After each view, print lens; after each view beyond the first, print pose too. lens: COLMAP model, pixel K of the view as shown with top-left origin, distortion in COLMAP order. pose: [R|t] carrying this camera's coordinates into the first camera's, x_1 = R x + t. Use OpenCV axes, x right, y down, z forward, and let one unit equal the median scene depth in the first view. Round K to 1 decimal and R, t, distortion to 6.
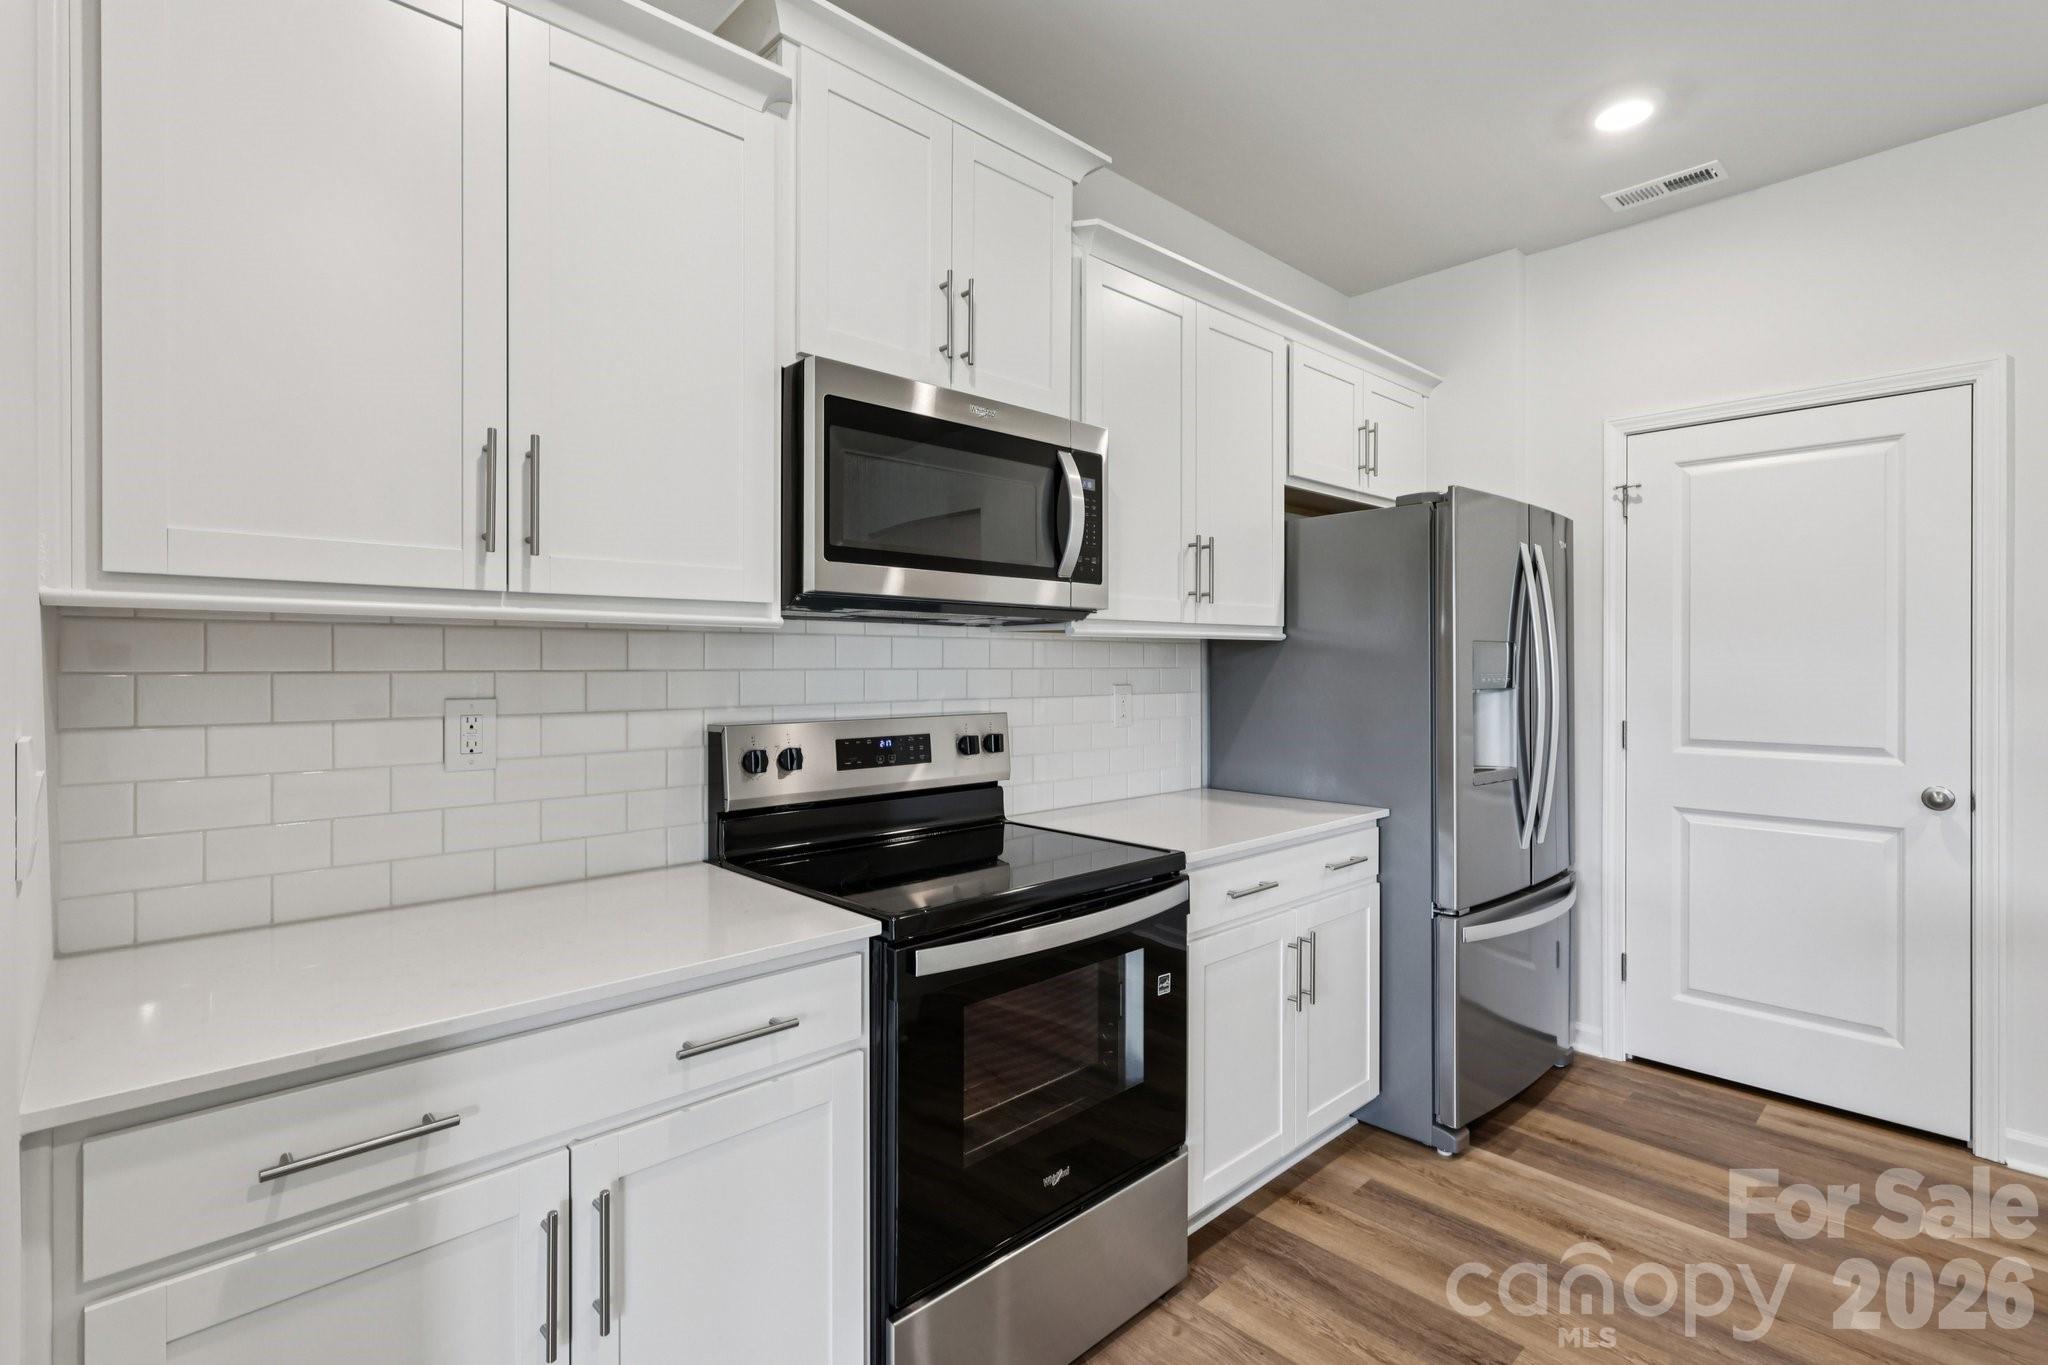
lens RADIAL K [[958.4, 0, 1024.8], [0, 958.4, 665.1], [0, 0, 1]] dist [-0.001220, 0.000245]
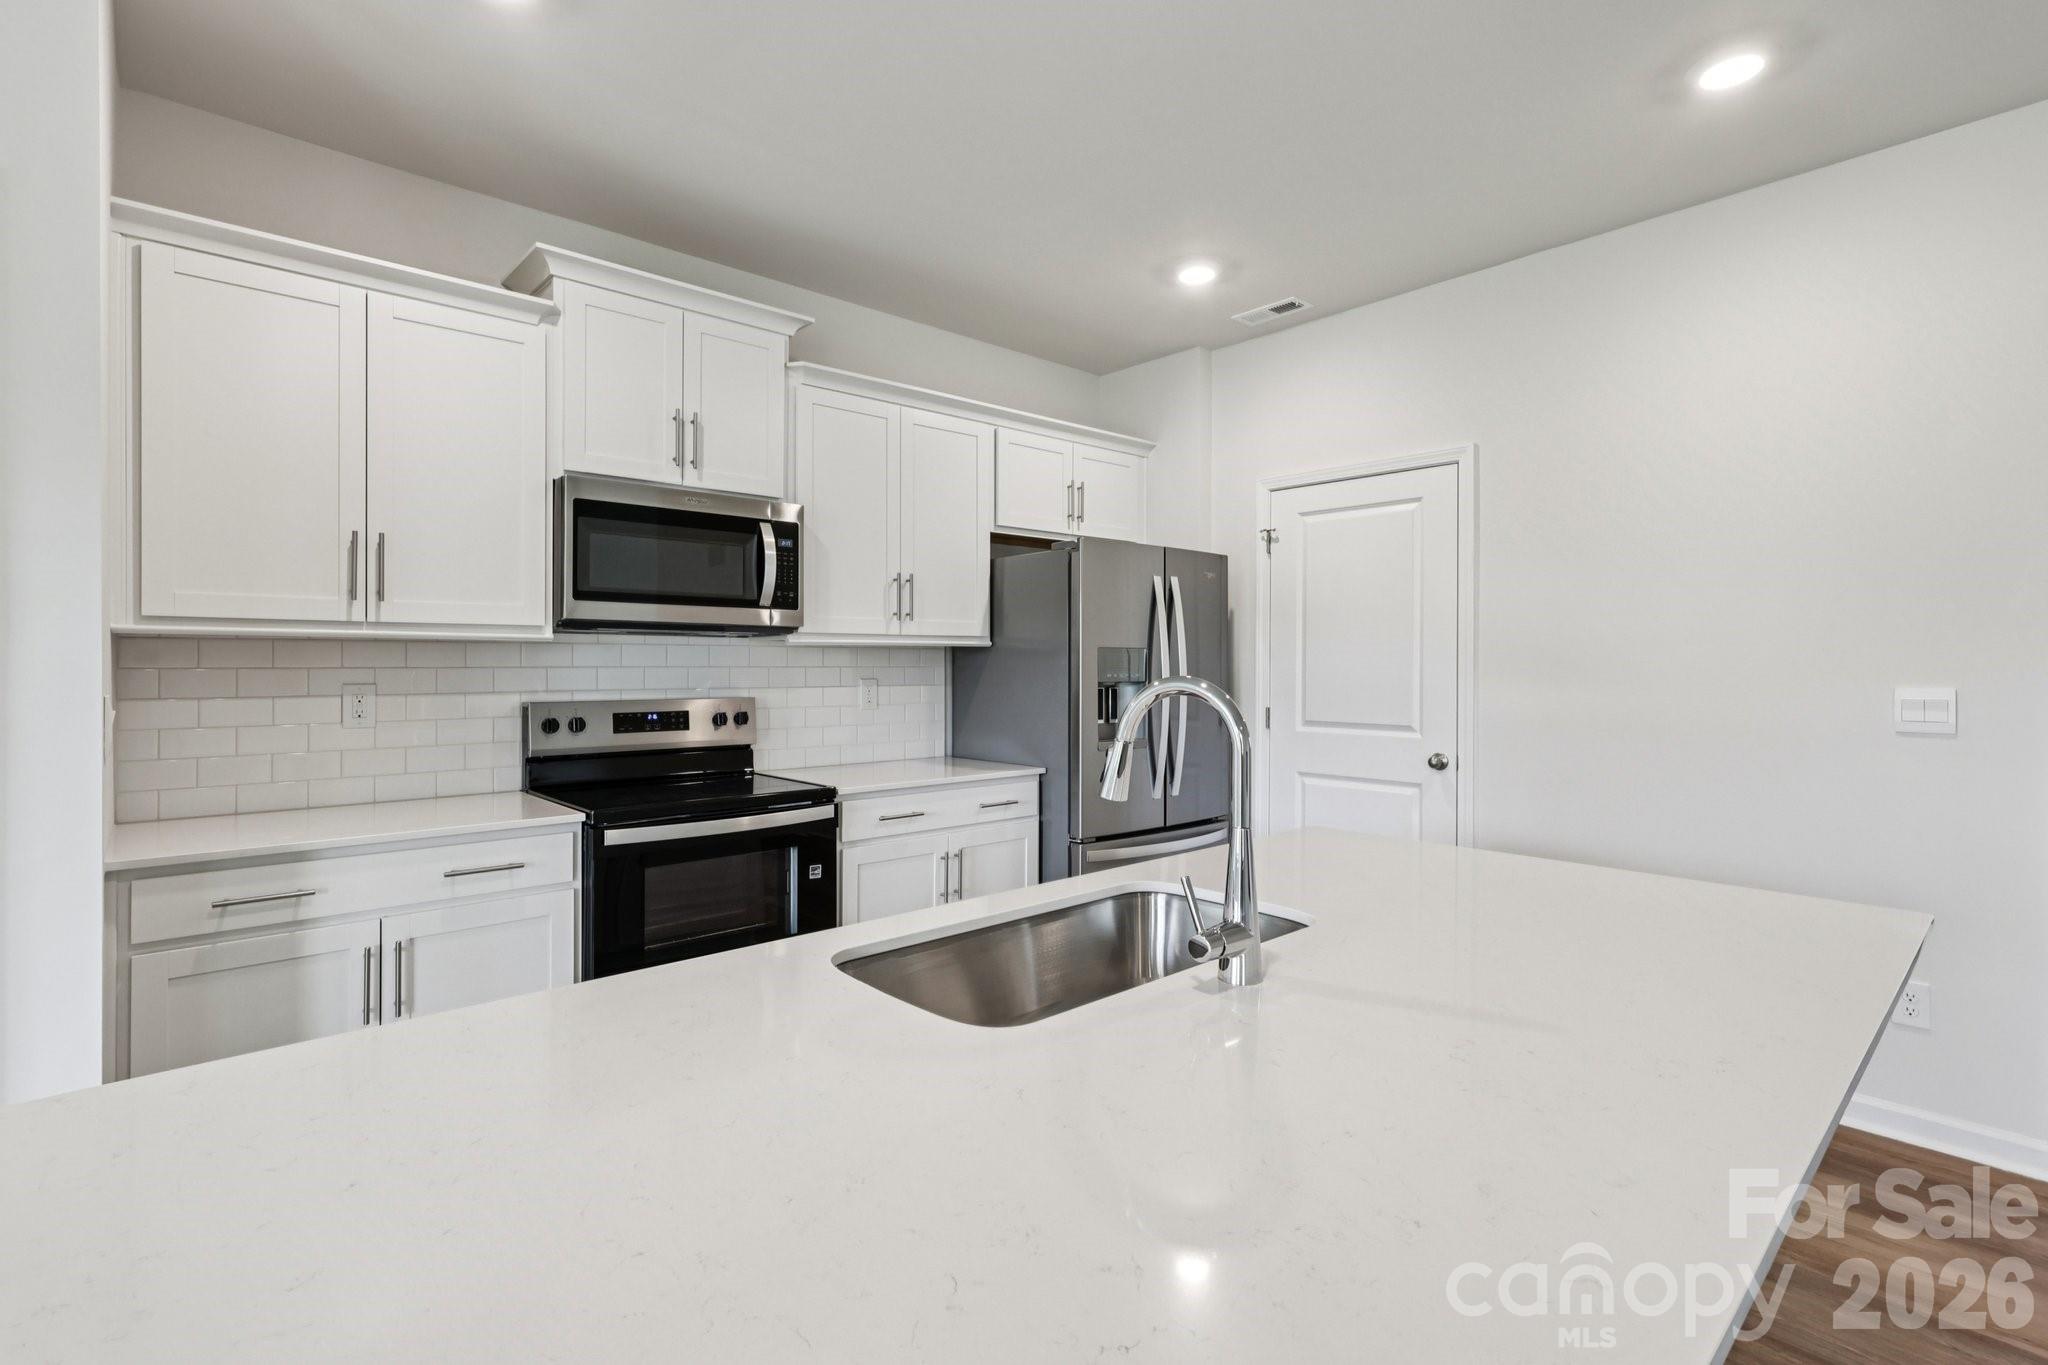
lens RADIAL K [[958.4, 0, 1024.8], [0, 958.4, 665.1], [0, 0, 1]] dist [-0.001220, 0.000245]
pose [[0.999745, 0.000950, -0.022561, 0.447940], [-0.000970, 0.999999, -0.000860, 0.002025], [0.022560, 0.000882, 0.999745, -0.462094]]
